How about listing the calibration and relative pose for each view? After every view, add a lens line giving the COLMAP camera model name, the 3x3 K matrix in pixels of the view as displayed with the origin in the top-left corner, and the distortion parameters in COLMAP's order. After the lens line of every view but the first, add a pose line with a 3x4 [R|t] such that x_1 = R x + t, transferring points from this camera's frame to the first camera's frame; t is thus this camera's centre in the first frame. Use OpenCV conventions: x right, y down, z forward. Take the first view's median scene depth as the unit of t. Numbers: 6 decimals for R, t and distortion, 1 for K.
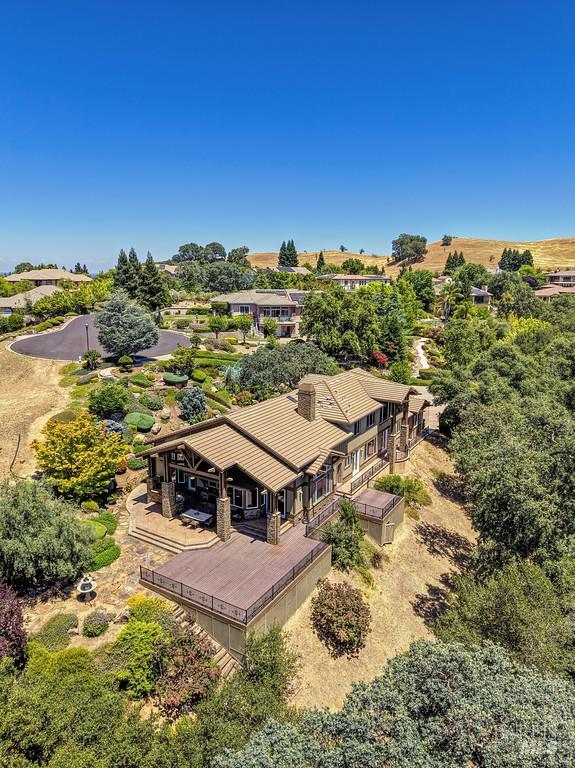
lens RADIAL K [[510.3, 0, 287.5], [0, 510.3, 384.0], [0, 0, 1]] dist [0.027016, -0.026345]
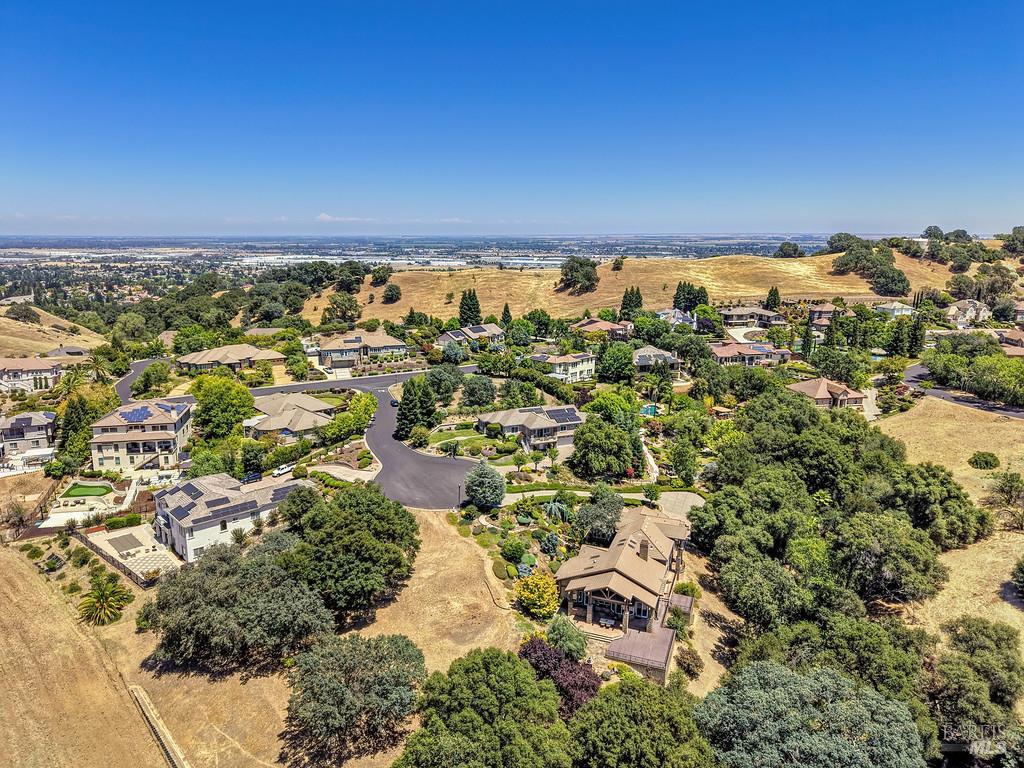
lens RADIAL K [[680.3, 0, 511.2], [0, 680.3, 387.3], [0, 0, 1]] dist [0.027016, -0.026345]
pose [[0.981440, -0.032707, 0.188958, -0.720188], [0.030036, 0.999404, 0.016987, -0.501257], [-0.189401, -0.010996, 0.981838, -1.076582]]
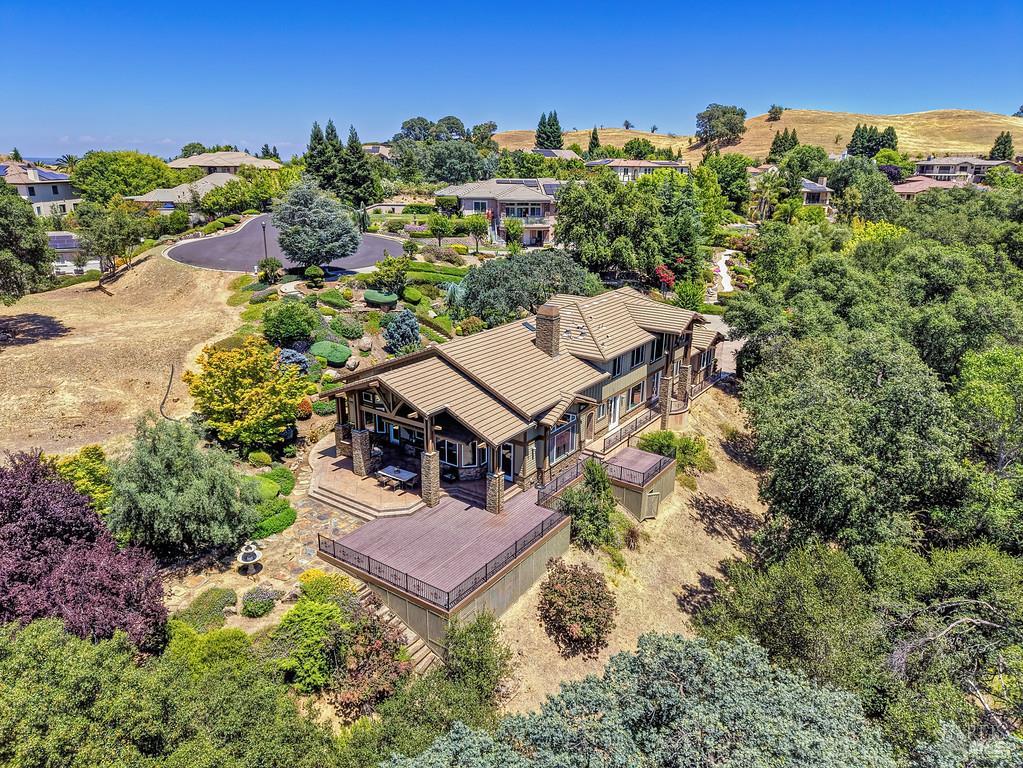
lens RADIAL K [[679.7, 0, 510.7], [0, 679.7, 387.3], [0, 0, 1]] dist [0.027016, -0.026345]
pose [[0.998306, 0.022363, -0.053717, 0.031641], [-0.016535, 0.994166, 0.106590, 0.011931], [0.055787, -0.105521, 0.992851, 0.009993]]
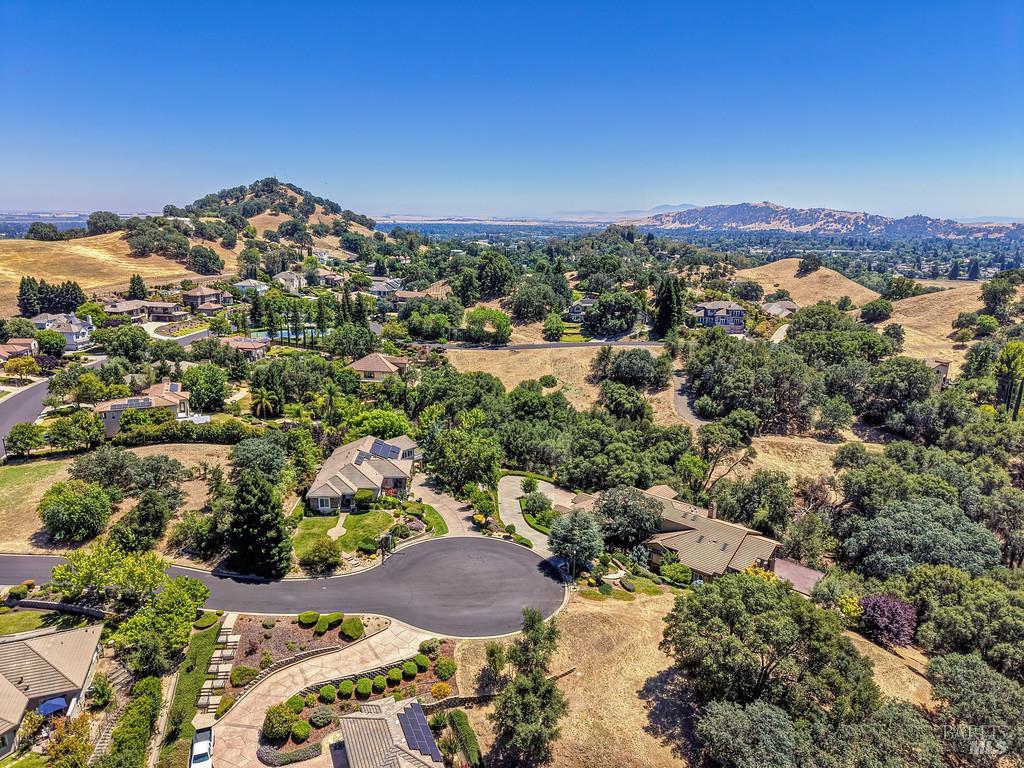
lens RADIAL K [[672.0, 0, 512.0], [0, 672.0, 384.0], [0, 0, 1]] dist [0.033374, -0.039697]
pose [[0.158498, -0.229885, 0.960225, -2.055721], [0.192694, 0.961020, 0.198268, -0.920658], [-0.968373, 0.153605, 0.196617, 0.963969]]
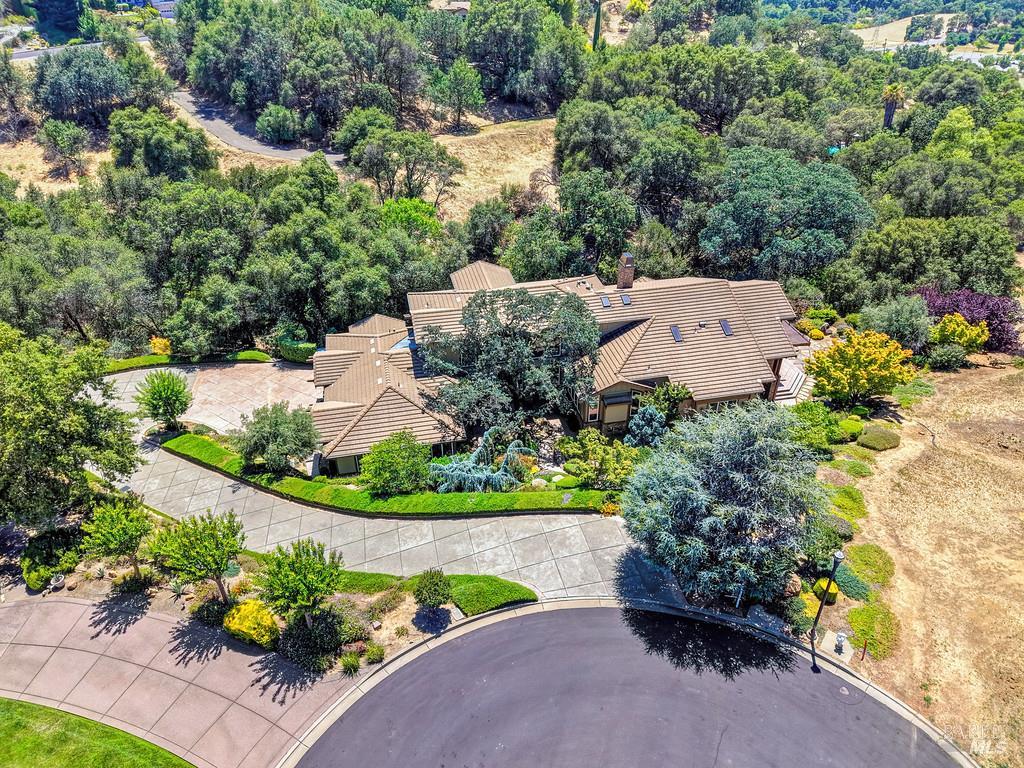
lens RADIAL K [[680.3, 0, 511.2], [0, 680.3, 387.3], [0, 0, 1]] dist [0.027016, -0.026345]
pose [[-0.685067, -0.401018, 0.608168, -0.558543], [0.164474, 0.728144, 0.665399, -0.584137], [-0.709670, 0.555870, -0.432871, 1.526486]]
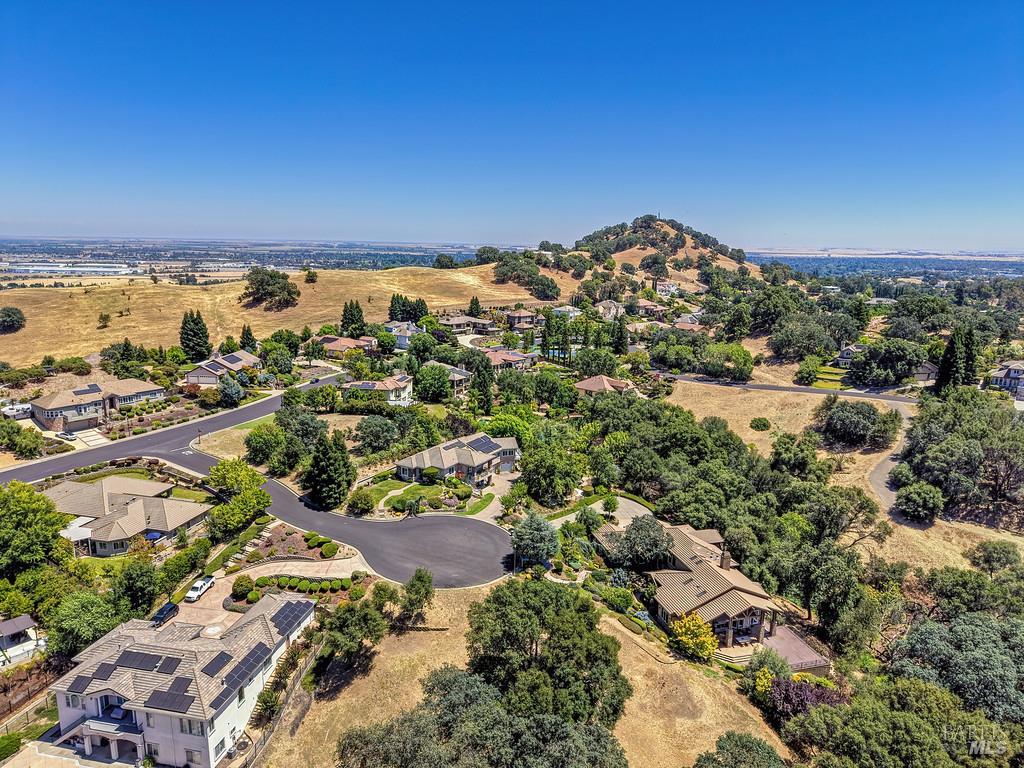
lens RADIAL K [[660.6, 0, 515.3], [0, 660.6, 408.4], [0, 0, 1]] dist [0.067129, -0.143889]
pose [[0.683561, -0.157731, 0.712646, -1.780761], [0.131832, 0.986993, 0.092001, -0.705986], [-0.717888, 0.031062, 0.695465, -0.140287]]
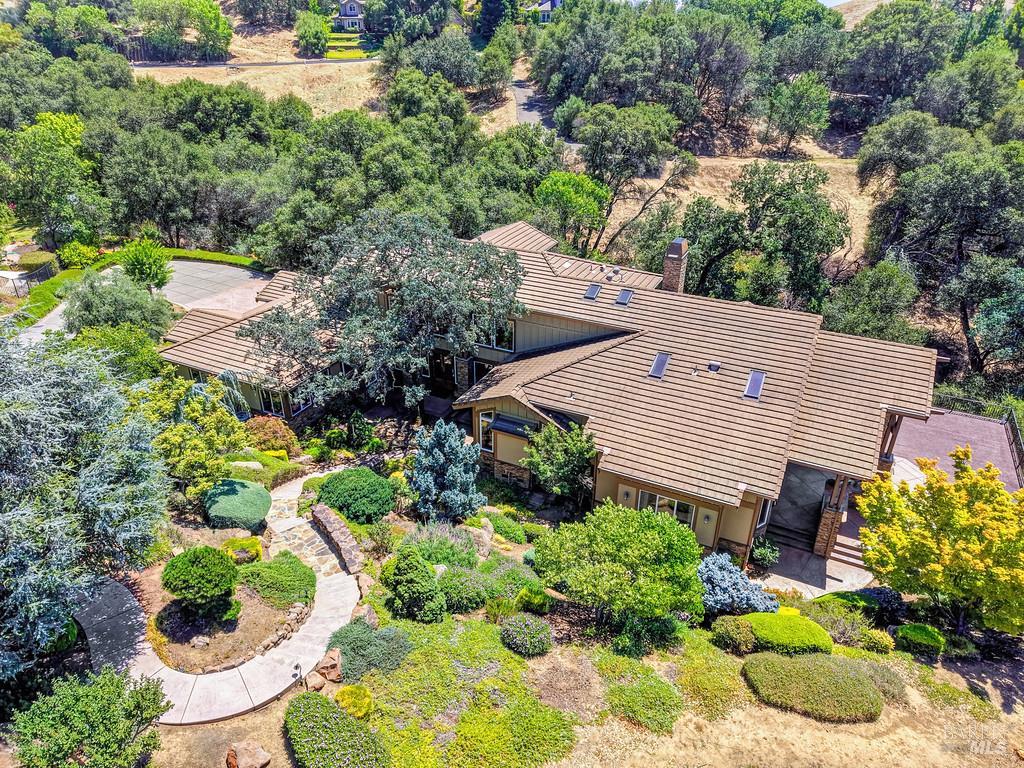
lens RADIAL K [[684.5, 0, 511.4], [0, 684.5, 386.8], [0, 0, 1]] dist [0.006562, 0.000143]
pose [[-0.088699, -0.472925, 0.876626, -0.592791], [0.204600, 0.852678, 0.480707, -0.230342], [-0.974819, 0.221996, 0.021128, 0.998941]]
